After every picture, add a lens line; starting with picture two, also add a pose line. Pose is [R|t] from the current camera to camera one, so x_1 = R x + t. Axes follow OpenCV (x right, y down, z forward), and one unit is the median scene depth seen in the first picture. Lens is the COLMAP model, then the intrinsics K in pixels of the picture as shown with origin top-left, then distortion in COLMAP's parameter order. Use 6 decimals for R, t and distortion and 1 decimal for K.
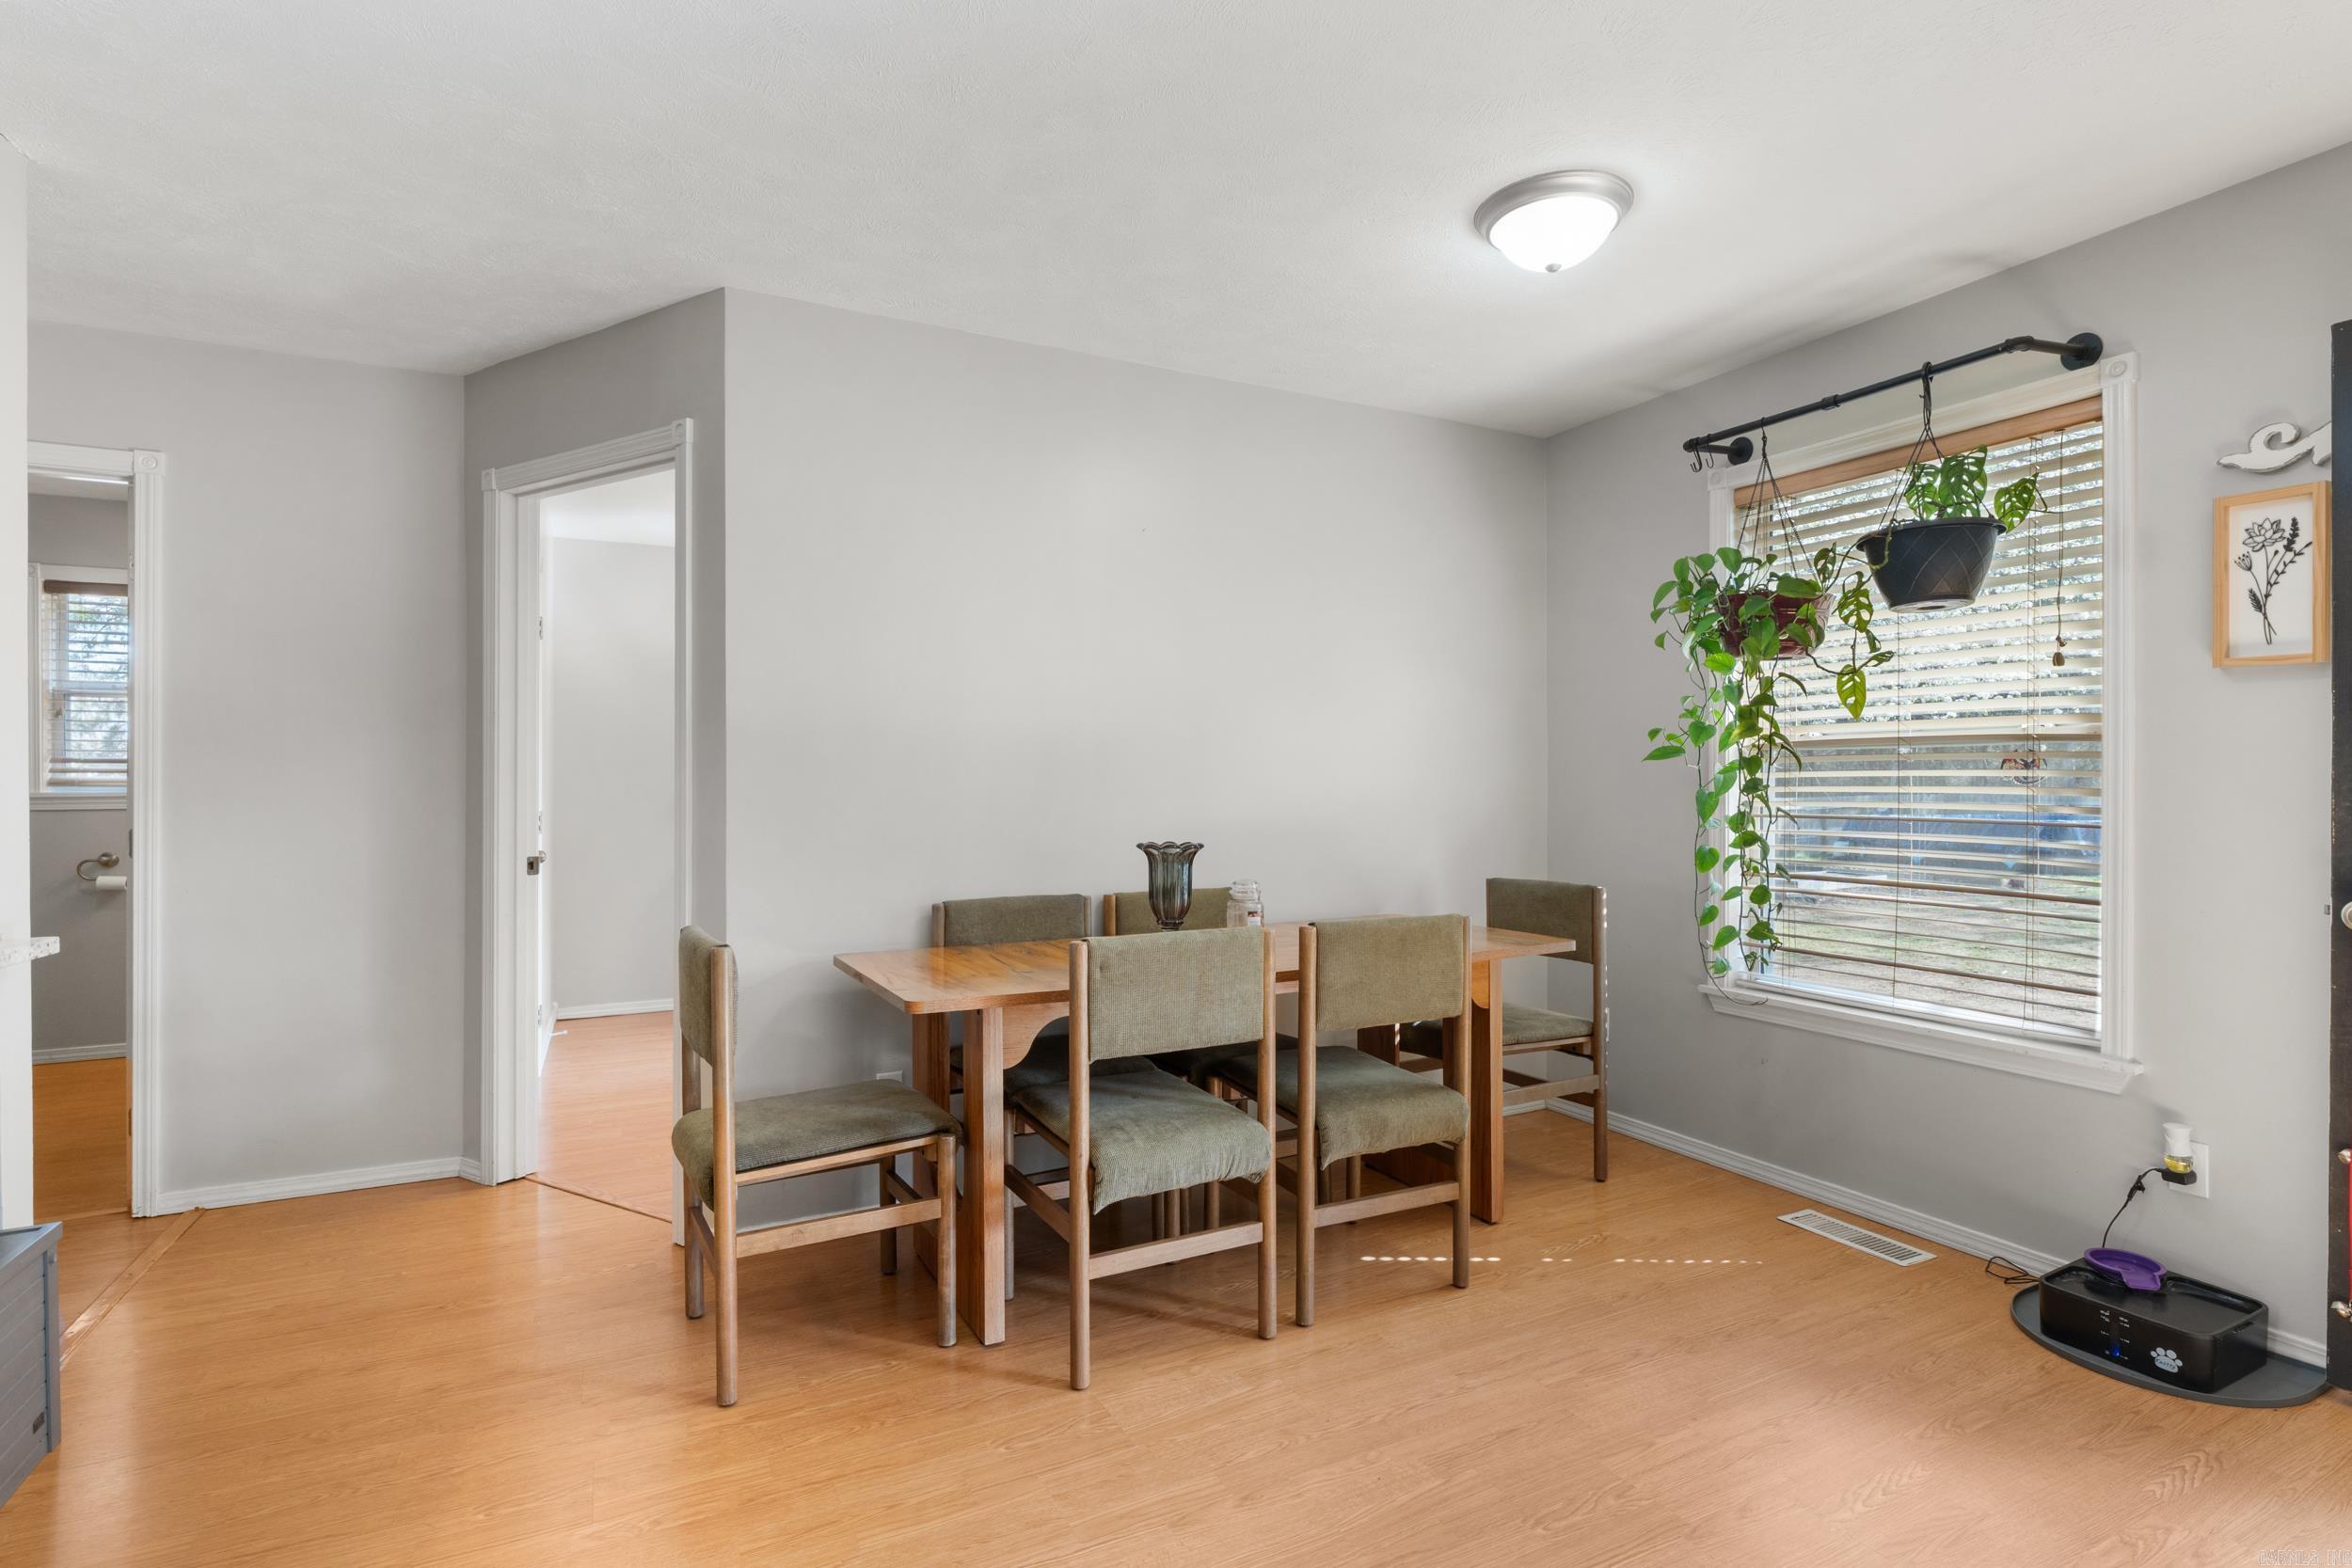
lens RADIAL K [[1096.4, 0, 1169.2], [0, 1096.4, 788.3], [0, 0, 1]] dist [-0.016360, -0.001354]
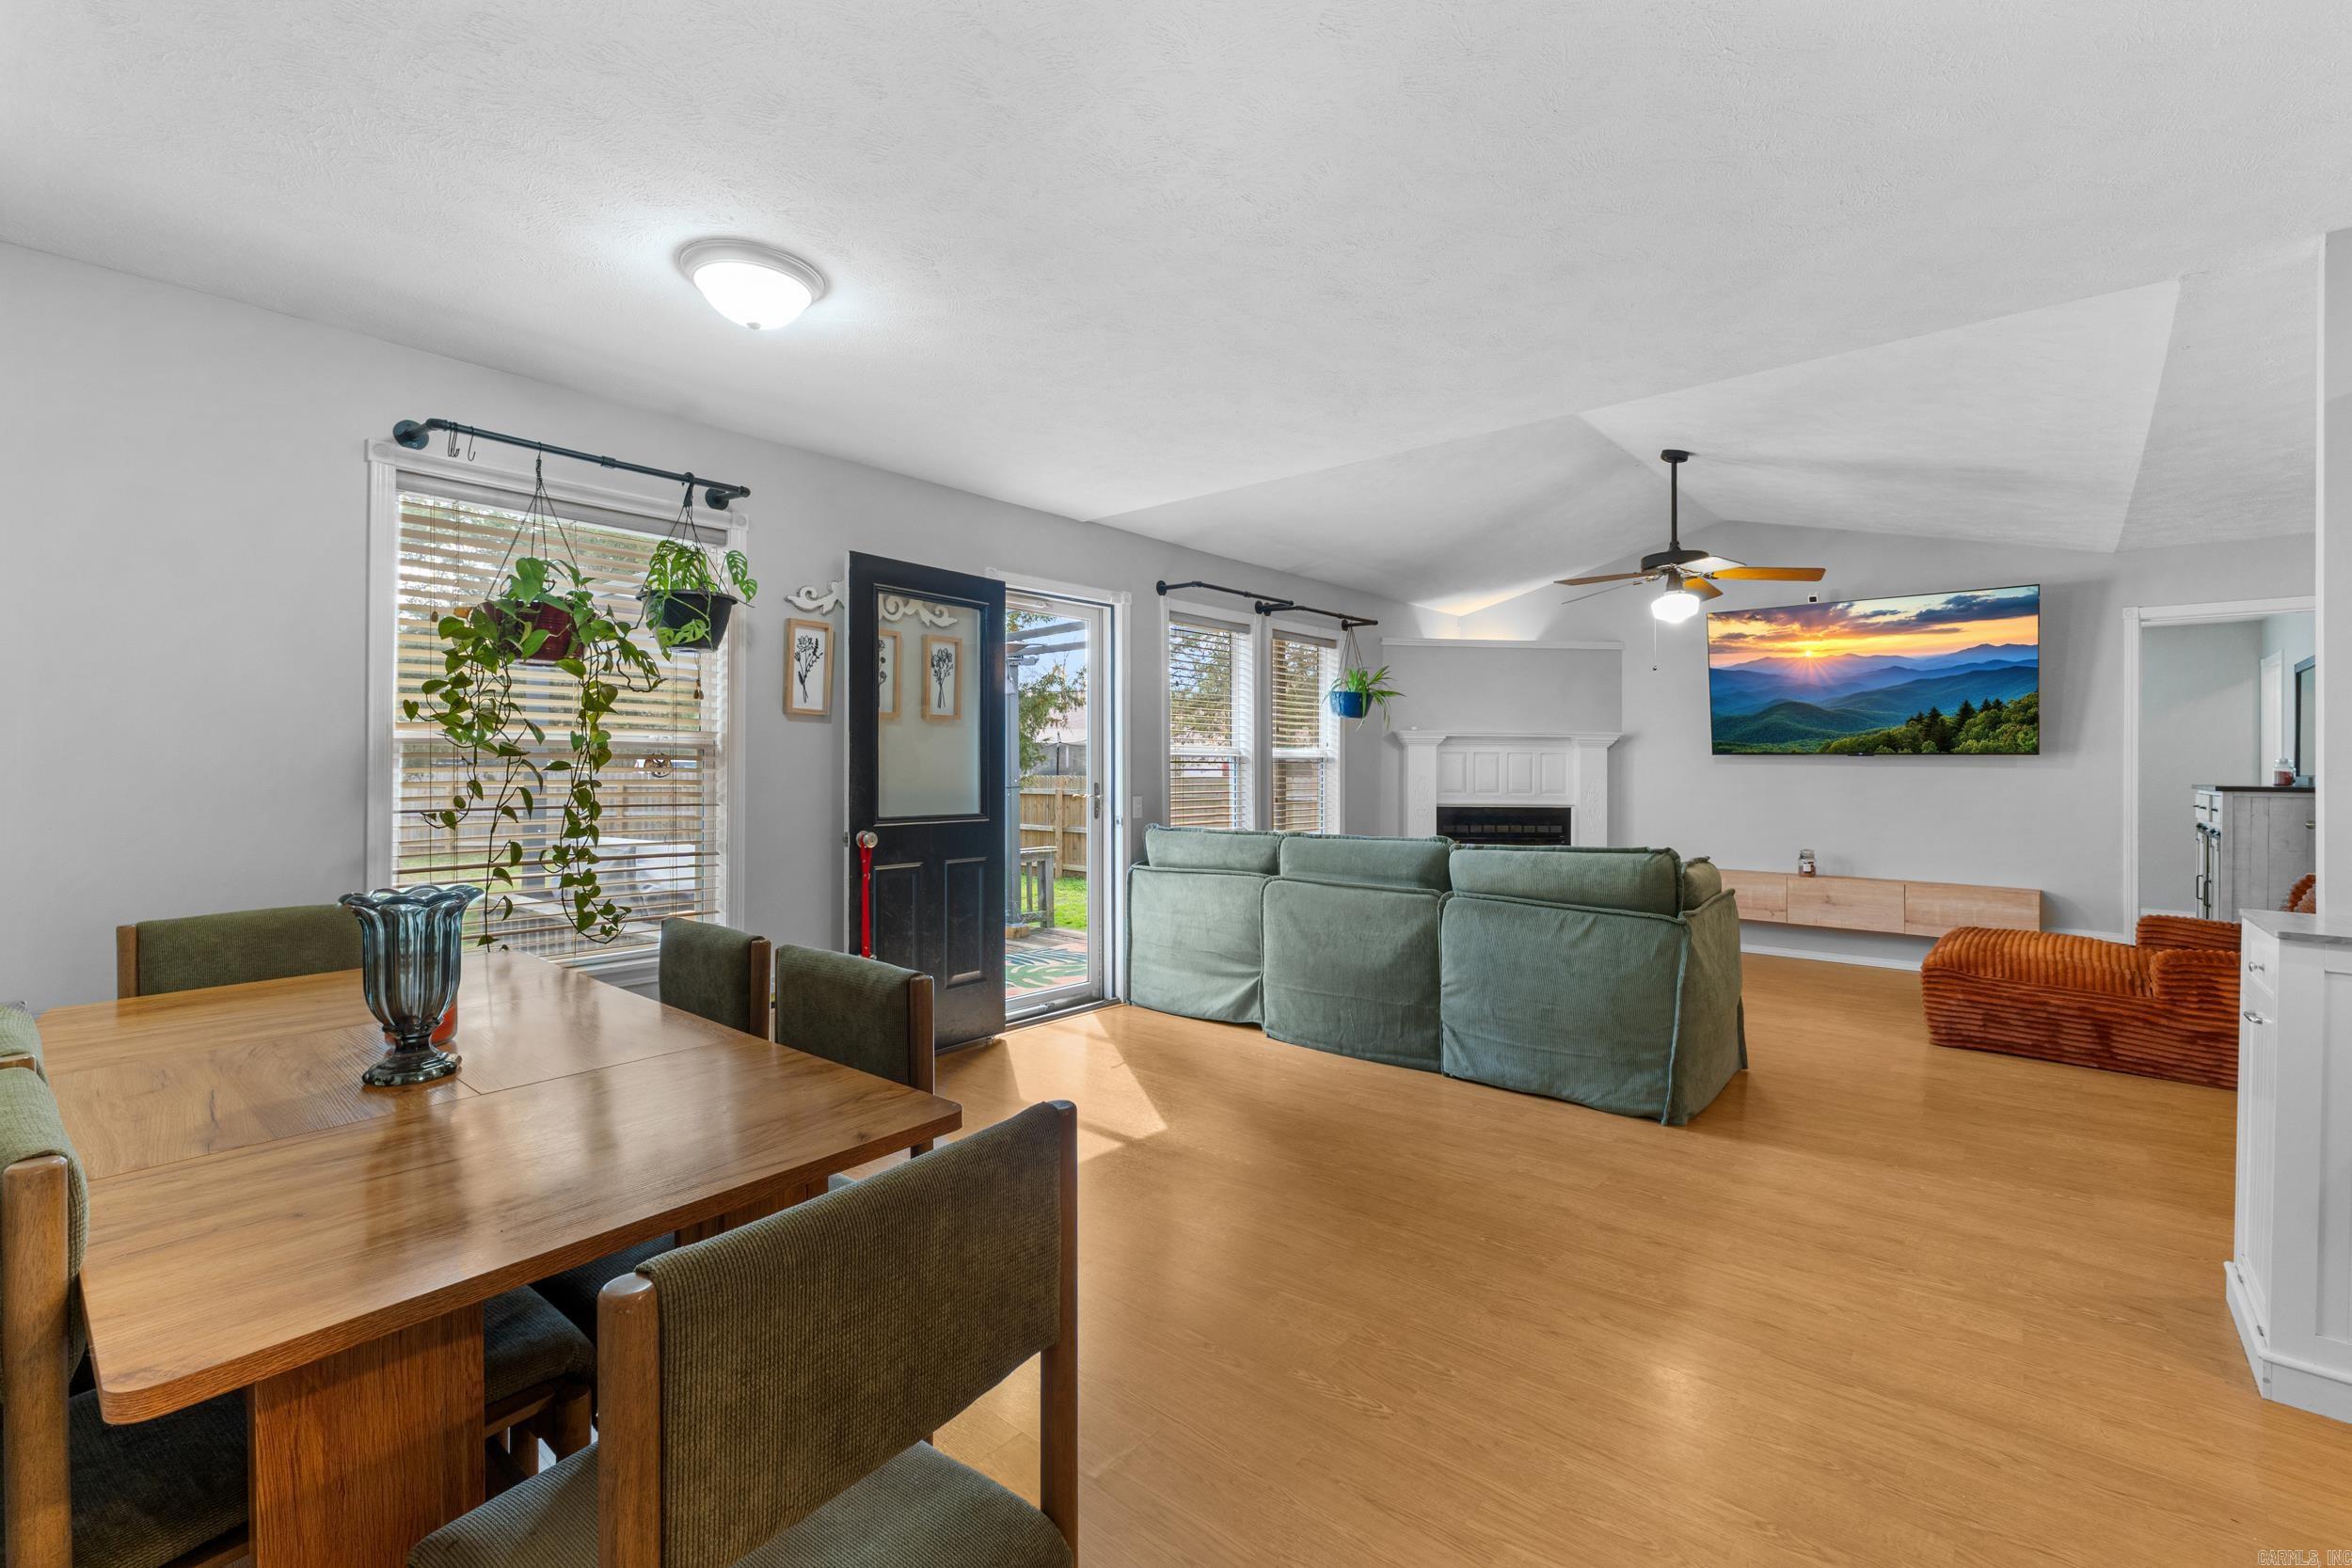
lens RADIAL K [[998.0, 0, 1162.8], [0, 998.0, 779.2], [0, 0, 1]] dist [-0.000440, -0.000393]
pose [[-0.374674, -0.020428, 0.926932, -0.772188], [-0.006448, 0.999790, 0.019428, -0.033836], [-0.927134, 0.001302, -0.374727, 0.989618]]
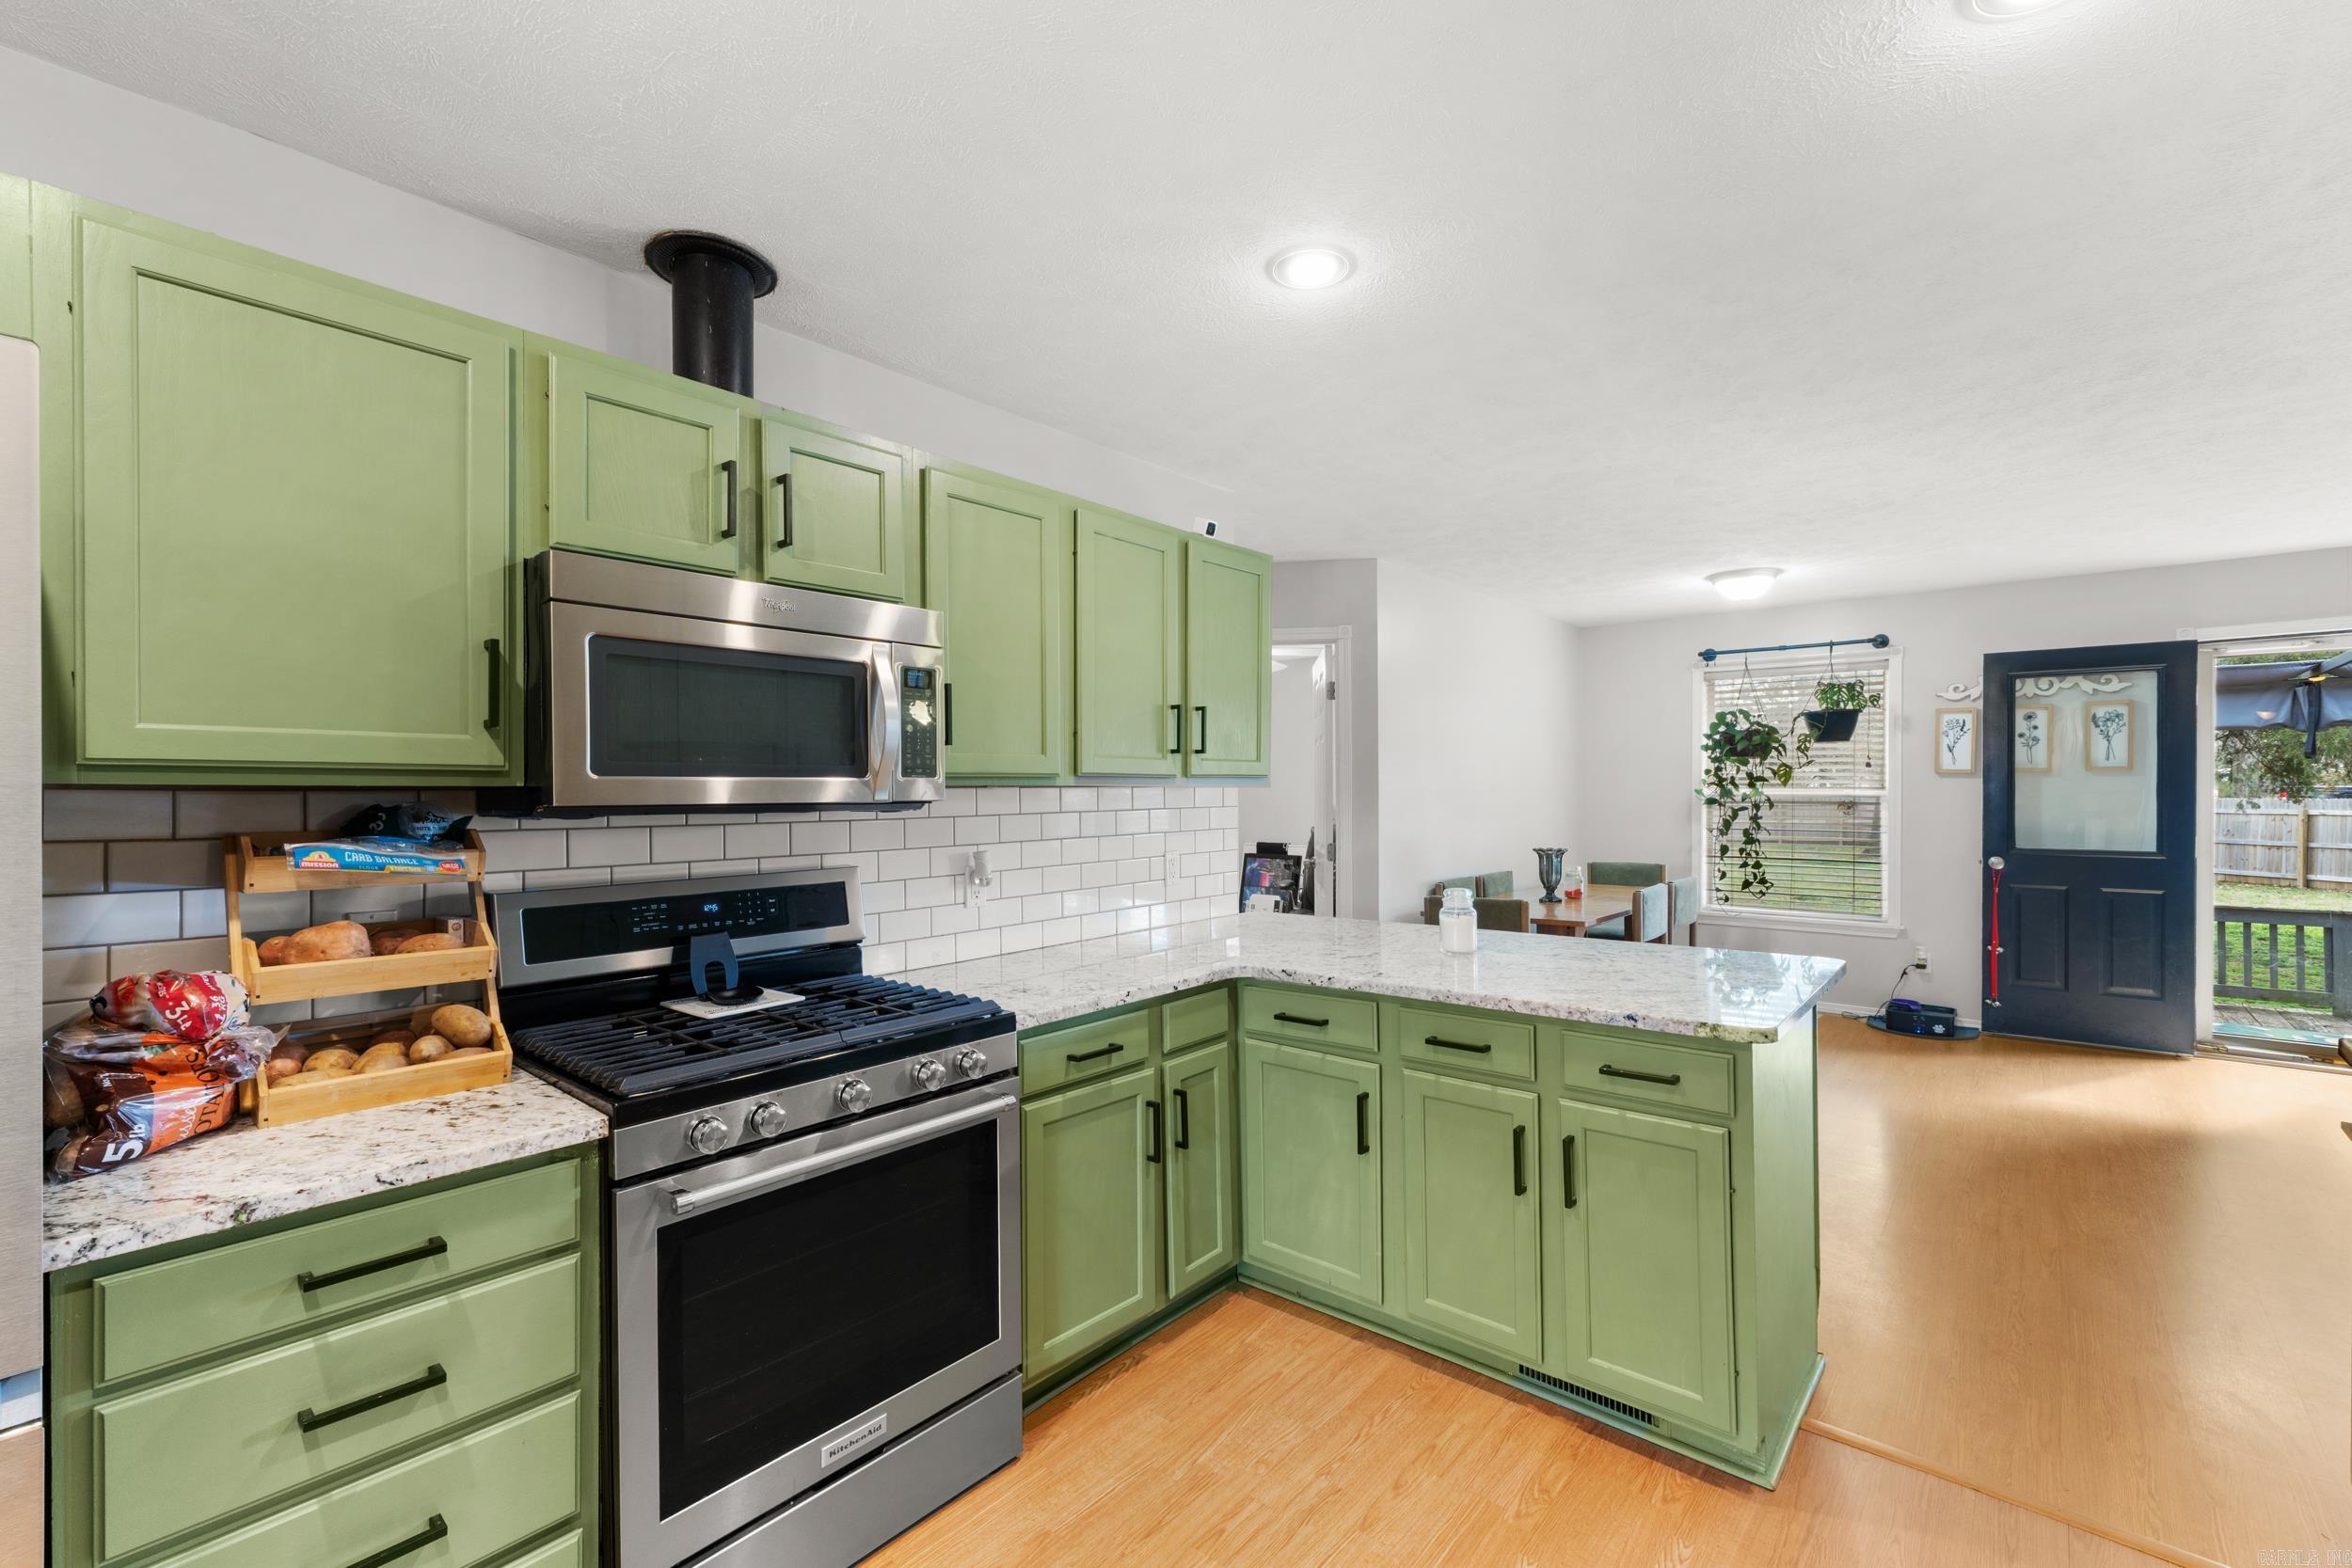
lens RADIAL K [[998.0, 0, 1165.4], [0, 998.0, 796.3], [0, 0, 1]] dist [-0.000440, -0.000393]
pose [[0.924588, -0.003516, 0.380953, -1.639899], [0.004668, 0.999987, -0.002100, -0.053411], [-0.380940, 0.003720, 0.924592, -0.525516]]
